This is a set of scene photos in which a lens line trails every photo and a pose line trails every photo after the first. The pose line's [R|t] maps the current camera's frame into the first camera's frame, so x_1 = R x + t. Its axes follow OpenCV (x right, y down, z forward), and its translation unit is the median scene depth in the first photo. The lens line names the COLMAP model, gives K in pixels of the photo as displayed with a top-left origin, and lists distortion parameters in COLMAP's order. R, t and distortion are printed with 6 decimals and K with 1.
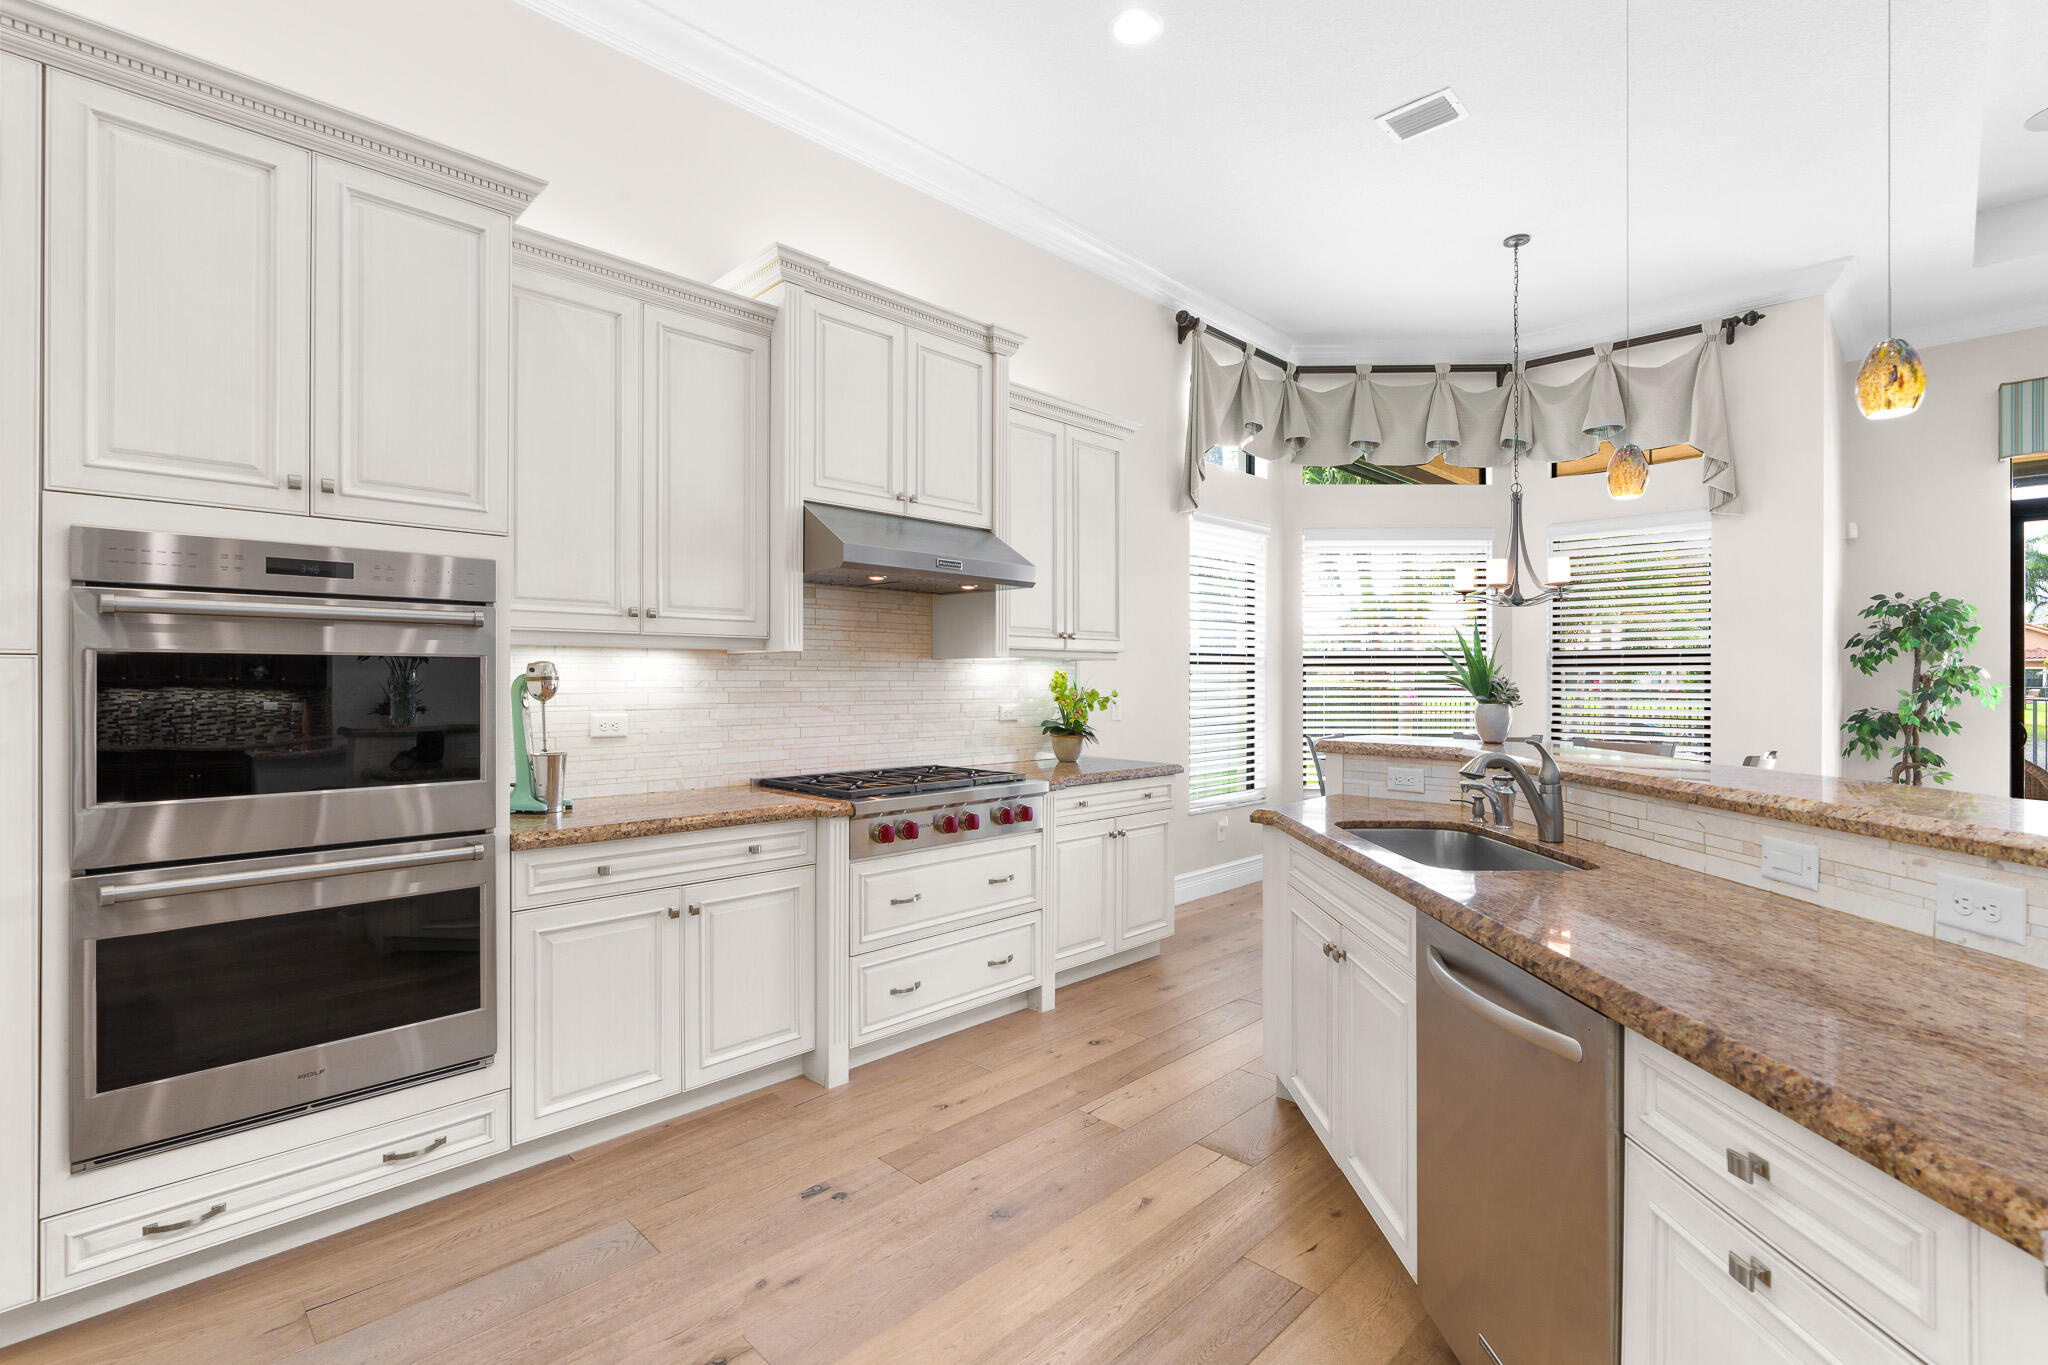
lens RADIAL K [[927.6, 0, 1029.6], [0, 927.6, 684.2], [0, 0, 1]] dist [-0.013979, 0.005710]
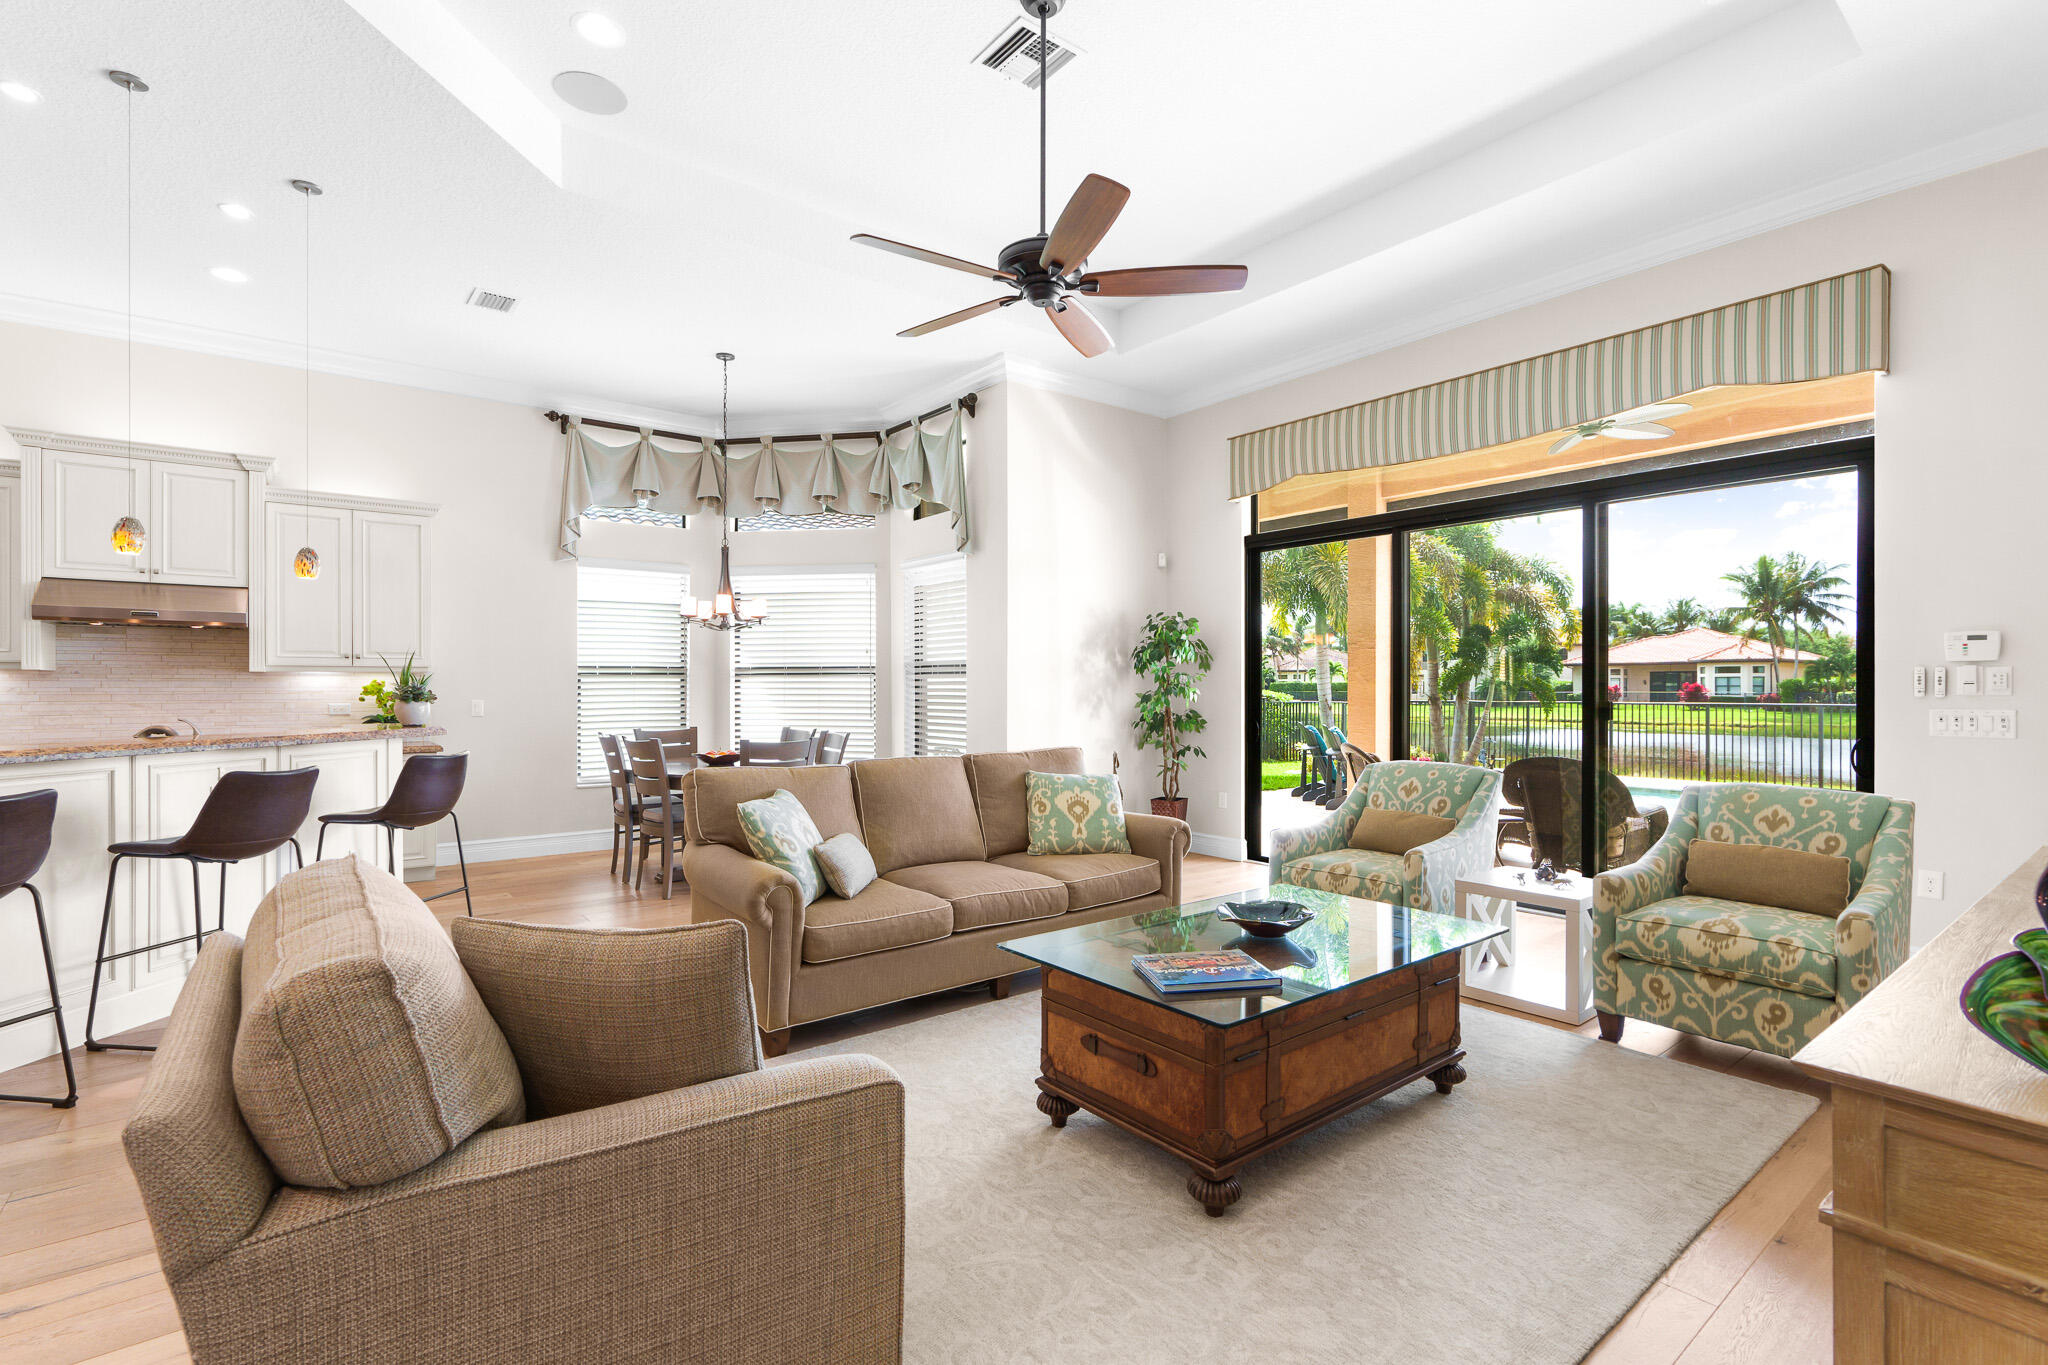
lens RADIAL K [[927.6, 0, 1029.6], [0, 927.6, 684.2], [0, 0, 1]] dist [-0.013979, 0.005710]
pose [[0.993521, -0.001887, -0.113630, 1.074892], [0.001126, 0.999976, -0.006763, 0.002354], [0.113640, 0.006592, 0.993500, -0.266402]]
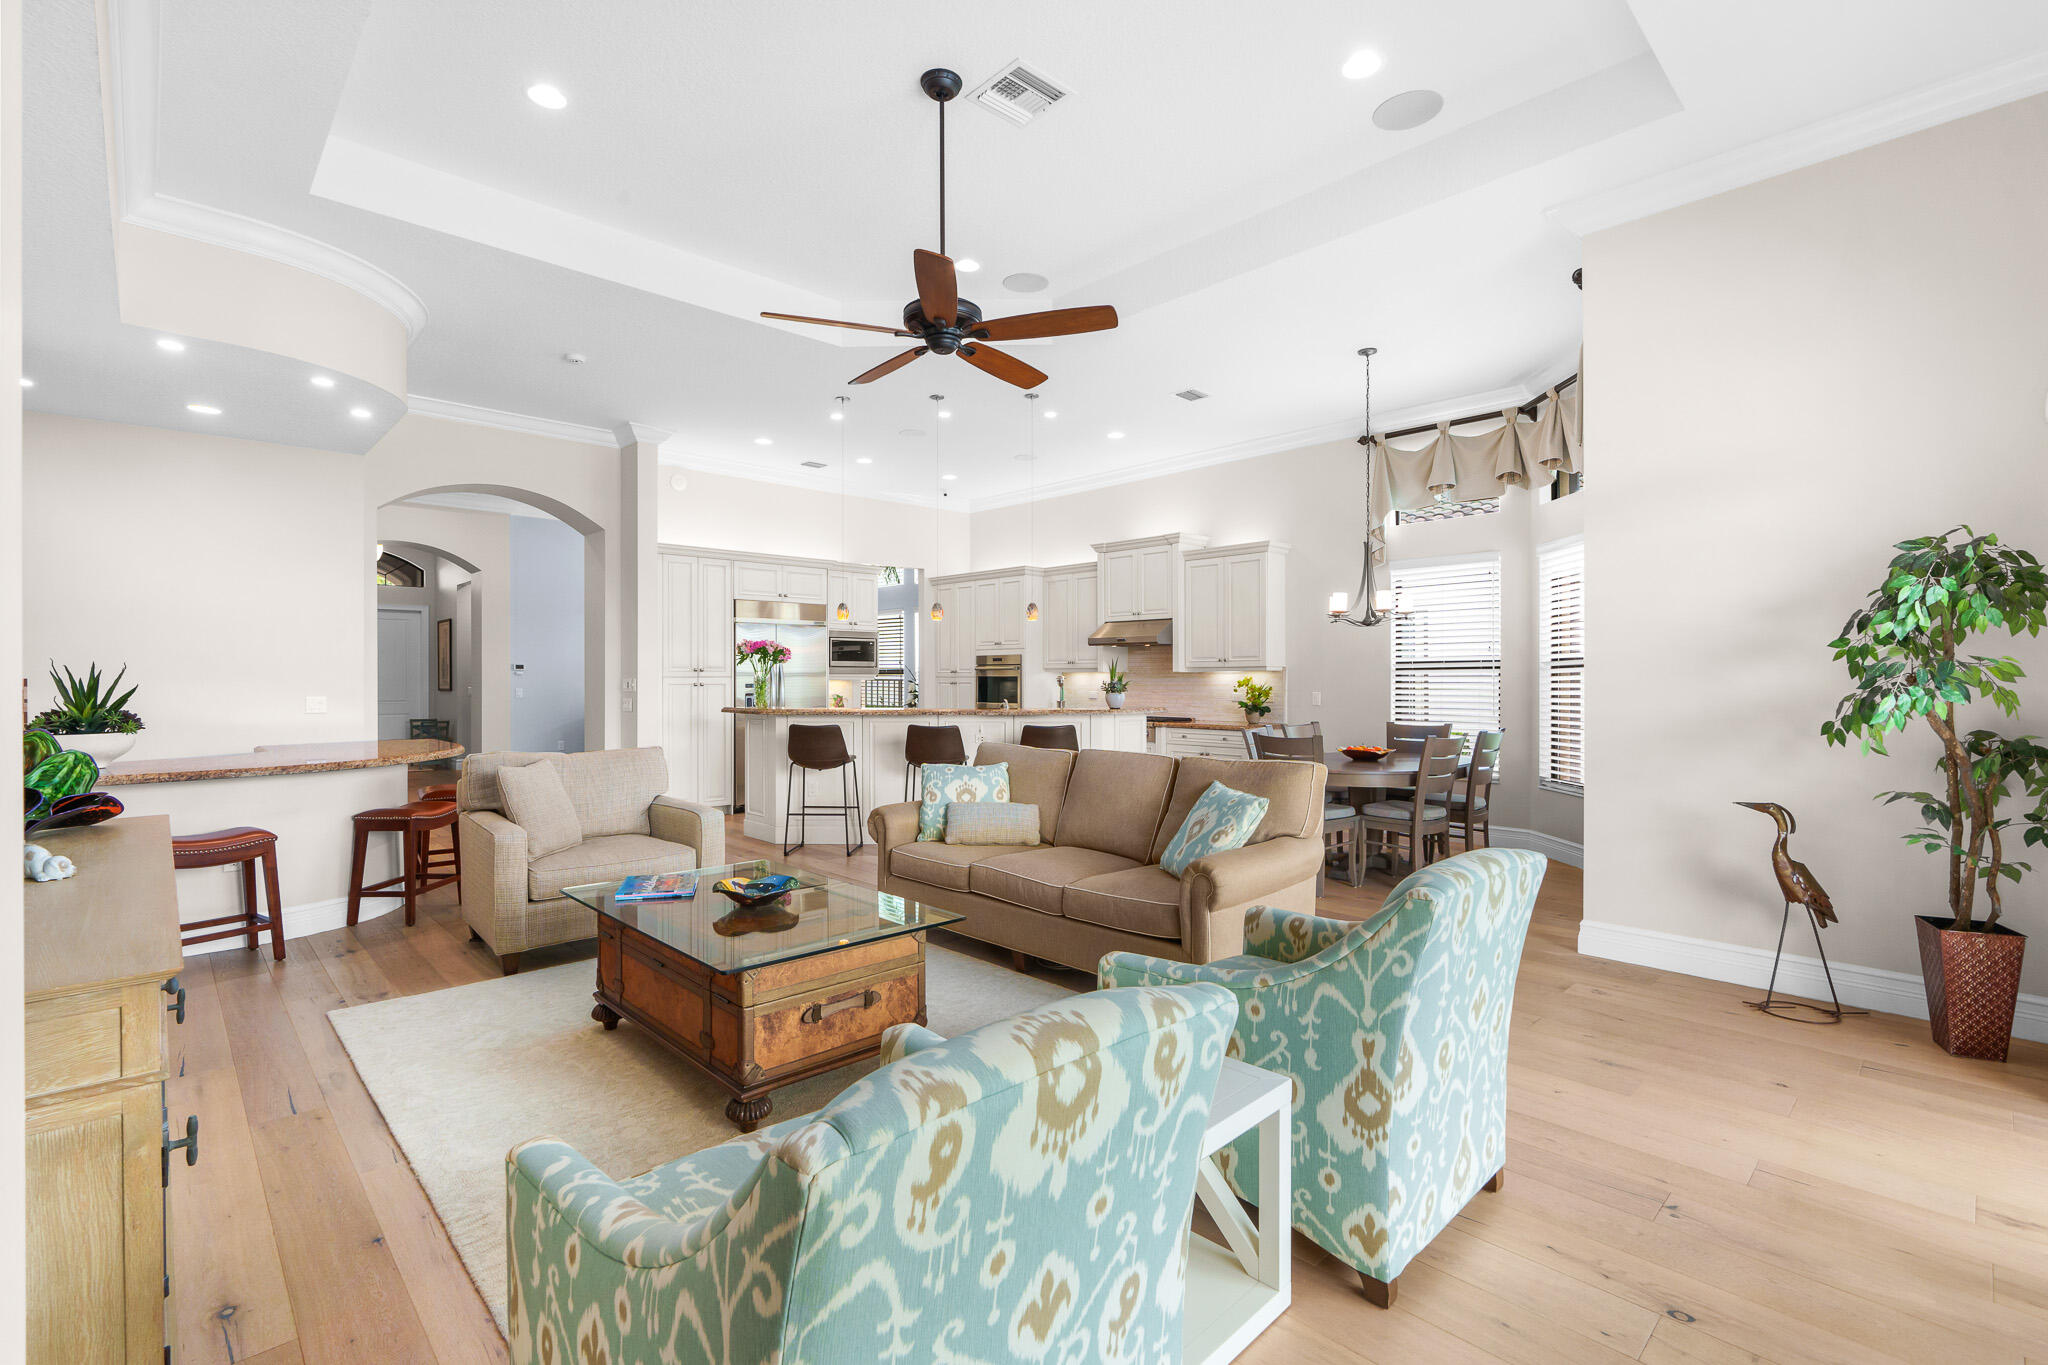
lens RADIAL K [[927.6, 0, 1029.6], [0, 927.6, 684.2], [0, 0, 1]] dist [-0.013979, 0.005710]
pose [[-0.013565, 0.007810, -0.999877, 1.801099], [0.000131, 0.999970, 0.007809, -0.011851], [0.999908, -0.000025, -0.013566, 0.510869]]
